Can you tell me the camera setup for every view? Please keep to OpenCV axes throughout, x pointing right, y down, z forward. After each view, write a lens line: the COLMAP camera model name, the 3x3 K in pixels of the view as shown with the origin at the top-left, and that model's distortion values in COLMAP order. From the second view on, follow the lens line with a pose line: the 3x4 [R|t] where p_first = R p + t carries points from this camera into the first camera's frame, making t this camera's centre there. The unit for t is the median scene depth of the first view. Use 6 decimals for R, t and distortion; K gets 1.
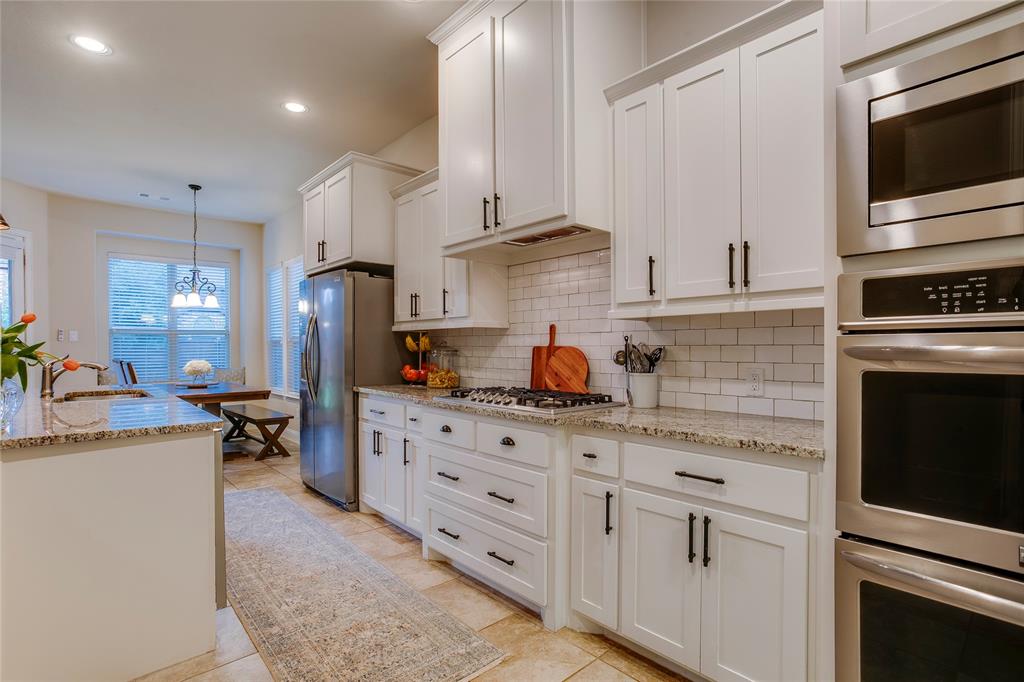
lens RADIAL K [[518.1, 0, 512.0], [0, 518.1, 341.0], [0, 0, 1]] dist [-0.002627, -0.000727]
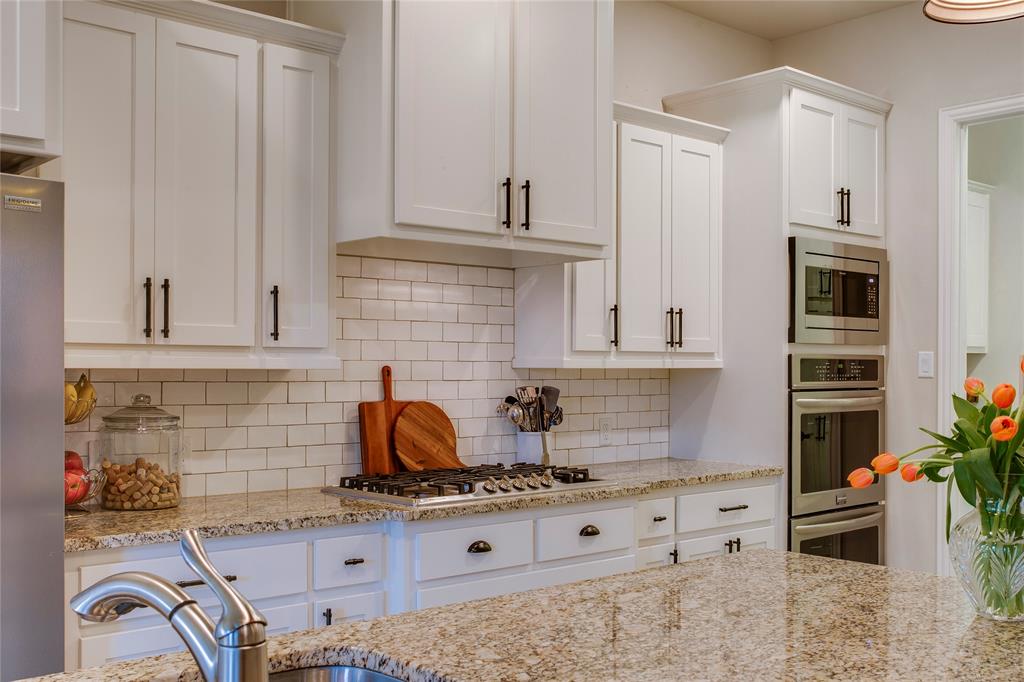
lens RADIAL K [[1043.9, 0, 512.0], [0, 1043.9, 341.0], [0, 0, 1]] dist [-0.007114, -0.004297]
pose [[-0.000888, 0.030680, 0.999529, -1.187355], [-0.014852, 0.999419, -0.030690, -0.026223], [-0.999889, -0.014872, -0.000432, 0.864850]]
